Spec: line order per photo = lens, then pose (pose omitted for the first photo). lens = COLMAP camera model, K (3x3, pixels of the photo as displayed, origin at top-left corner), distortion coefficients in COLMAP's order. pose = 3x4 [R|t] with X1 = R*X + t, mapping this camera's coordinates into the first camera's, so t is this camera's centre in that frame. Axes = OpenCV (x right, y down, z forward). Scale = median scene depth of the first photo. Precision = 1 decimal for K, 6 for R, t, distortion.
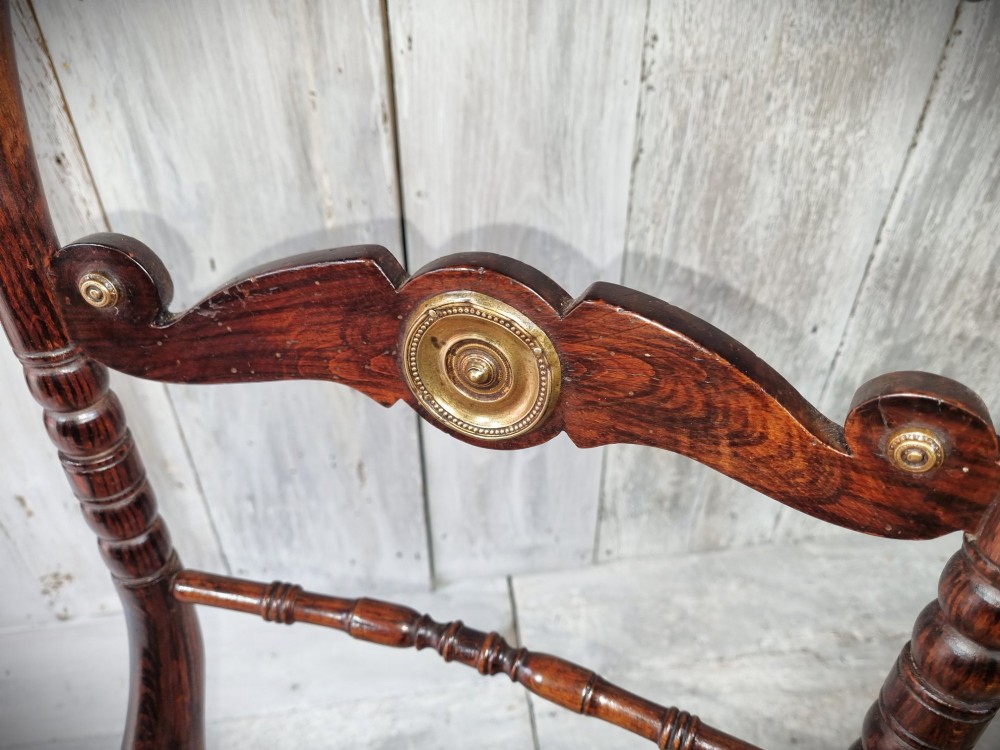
lens RADIAL K [[769.7, 0, 506.2], [0, 769.7, 365.5], [0, 0, 1]] dist [0.043036, -0.037736]
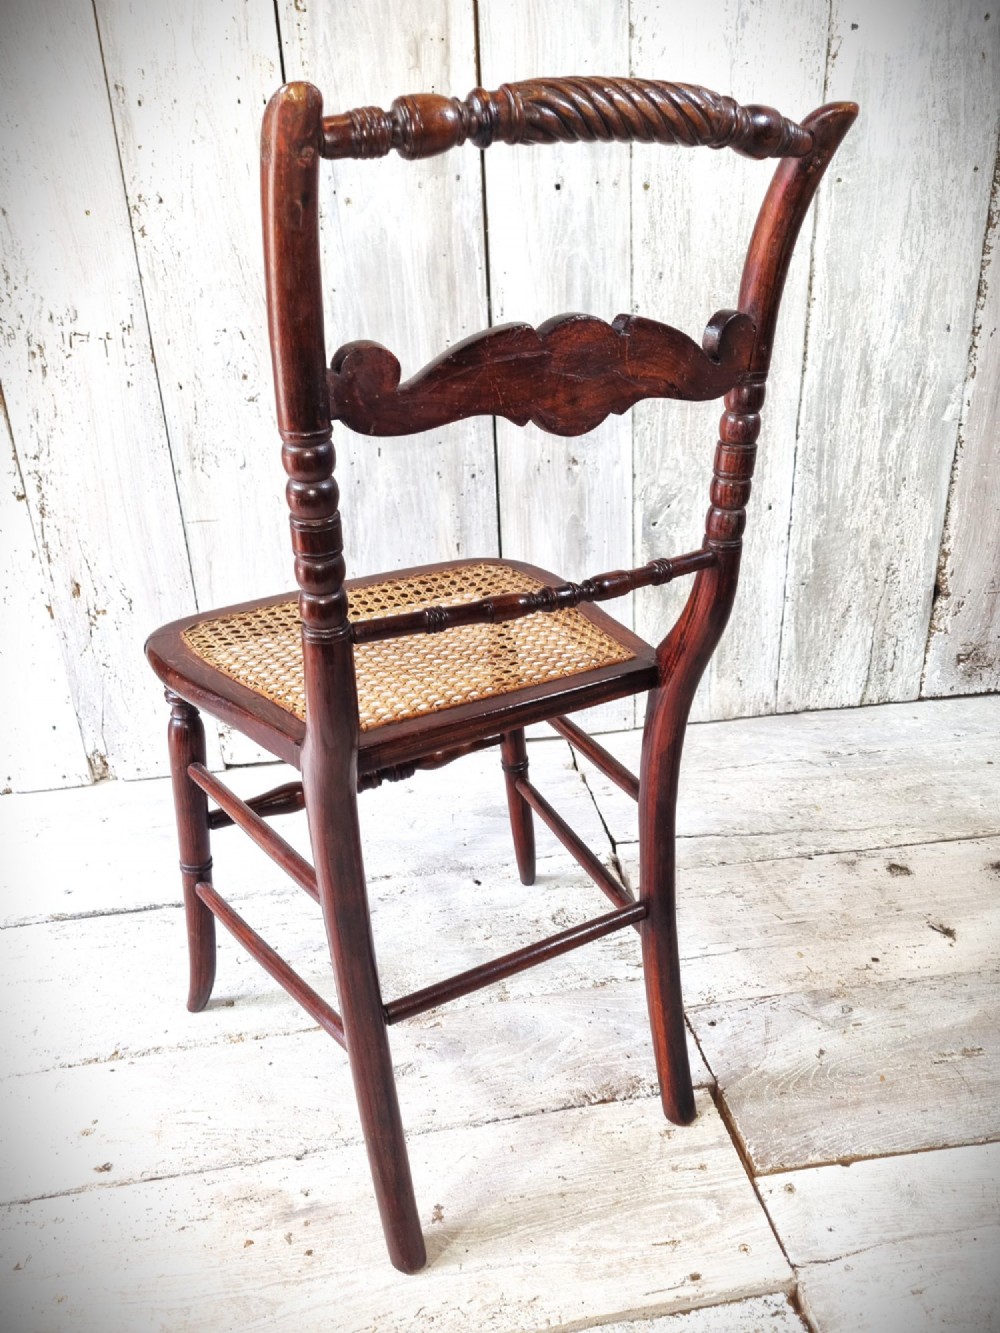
lens RADIAL K [[1026.1, 0, 501.0], [0, 1026.1, 675.4], [0, 0, 1]] dist [0.043036, -0.037736]
pose [[0.998914, -0.042951, -0.018029, -0.099882], [0.036589, 0.963019, -0.266937, 0.884467], [0.028828, 0.265988, 0.963545, -0.930228]]
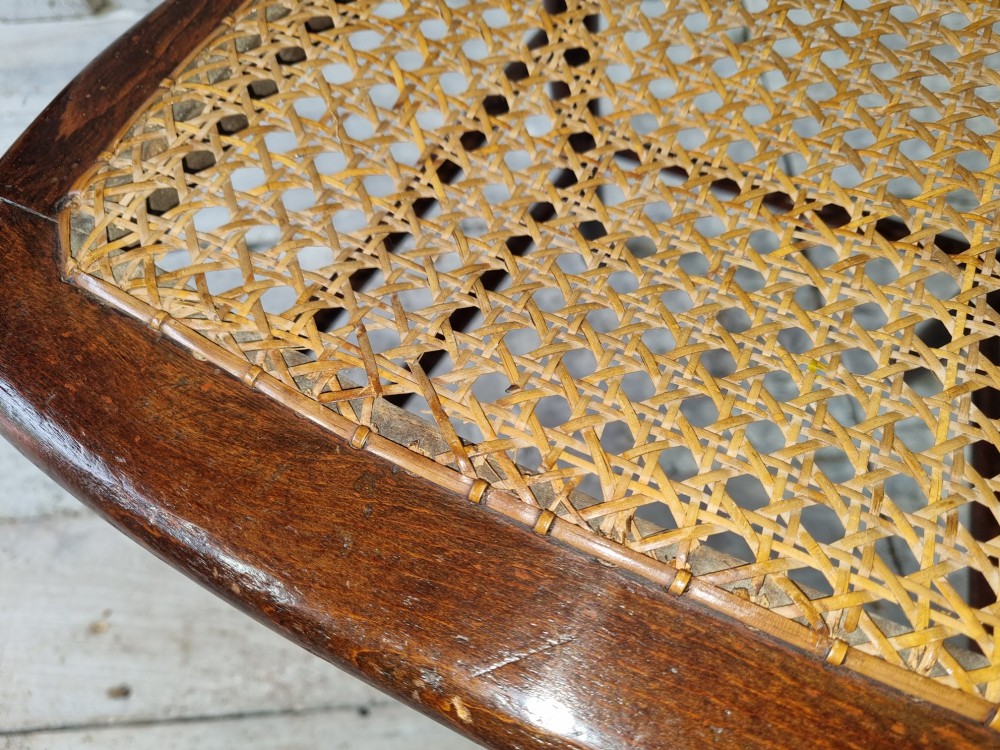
lens RADIAL K [[801.6, 0, 510.5], [0, 801.6, 386.8], [0, 0, 1]] dist [-0.007729, 0.000456]
pose [[0.994702, 0.070968, -0.074369, -0.232073], [-0.036243, 0.919115, 0.392320, 0.495250], [0.096196, -0.387546, 0.916818, -0.057427]]
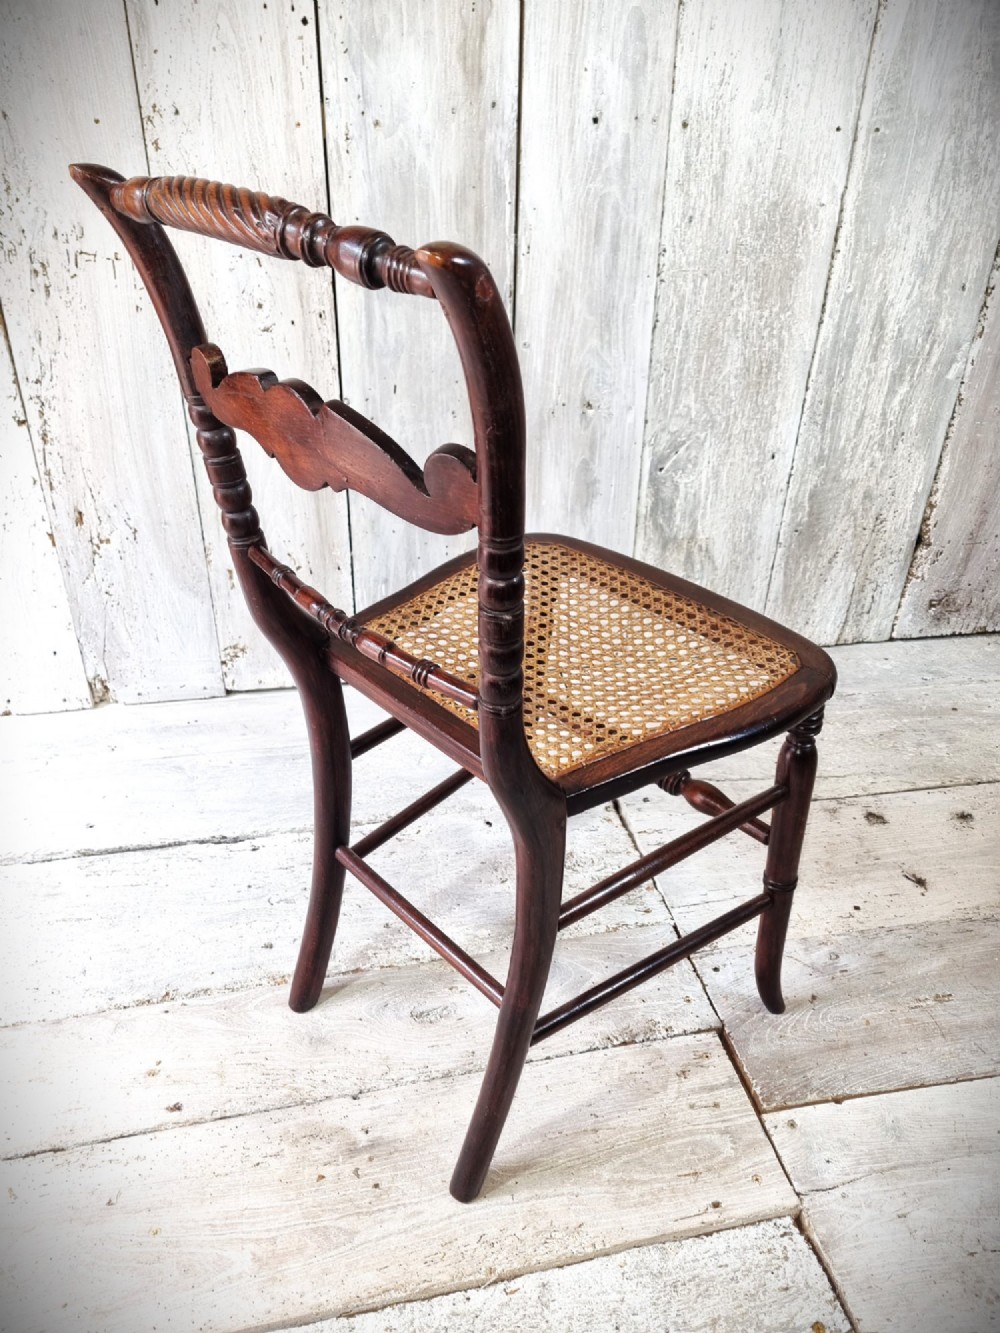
lens RADIAL K [[1026.1, 0, 501.6], [0, 1026.1, 686.0], [0, 0, 1]] dist [0.043036, -0.037736]
pose [[0.998142, -0.015289, 0.058974, -0.284595], [0.021838, 0.993463, -0.112049, 0.701435], [-0.056875, 0.113129, 0.991951, -1.025317]]
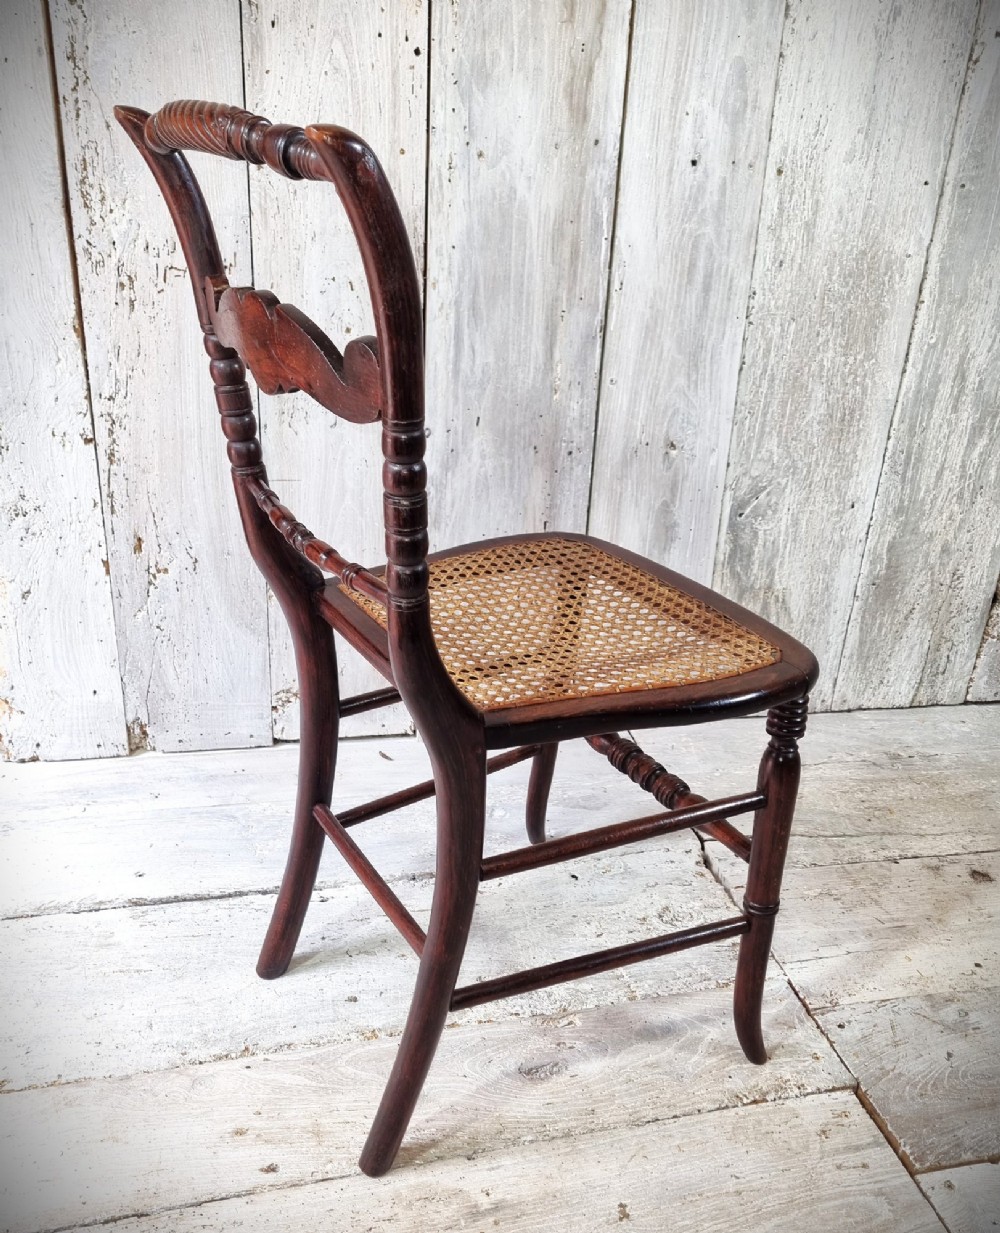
lens RADIAL K [[1111.6, 0, 523.8], [0, 1111.6, 675.2], [0, 0, 1]] dist [0.040246, -0.033359]
pose [[0.993367, 0.009452, 0.114601, -0.521561], [0.016367, 0.974847, -0.222271, 0.834205], [-0.113820, 0.222672, 0.968226, -1.019998]]
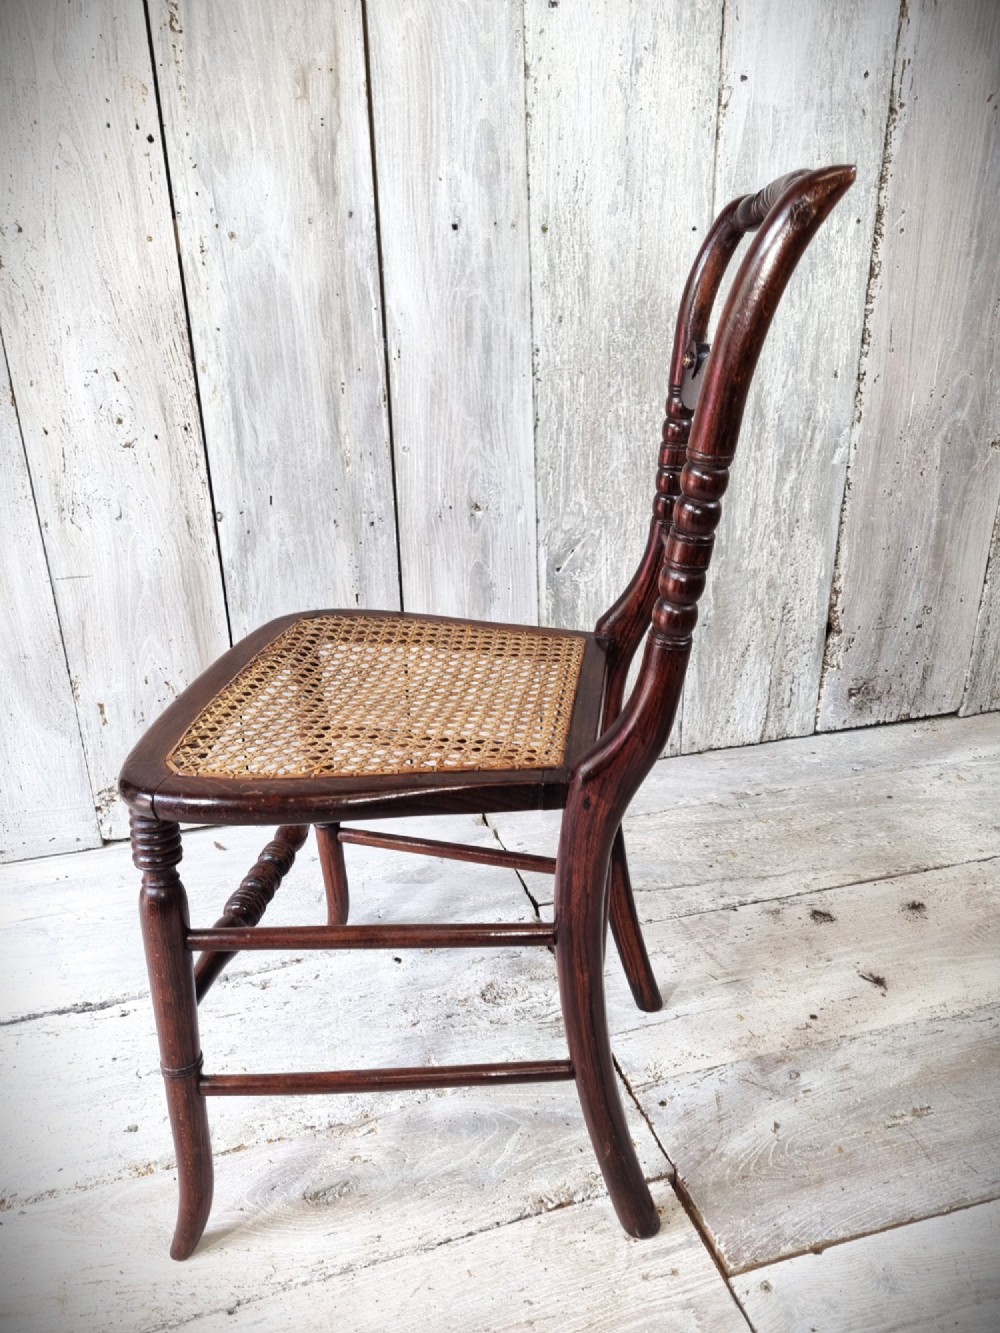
lens RADIAL K [[1026.1, 0, 504.8], [0, 1026.1, 669.5], [0, 0, 1]] dist [0.043036, -0.037736]
pose [[0.989041, -0.076262, 0.126420, -0.197777], [0.108952, 0.954855, -0.276372, 0.776201], [-0.099636, 0.287117, 0.952700, -0.858633]]
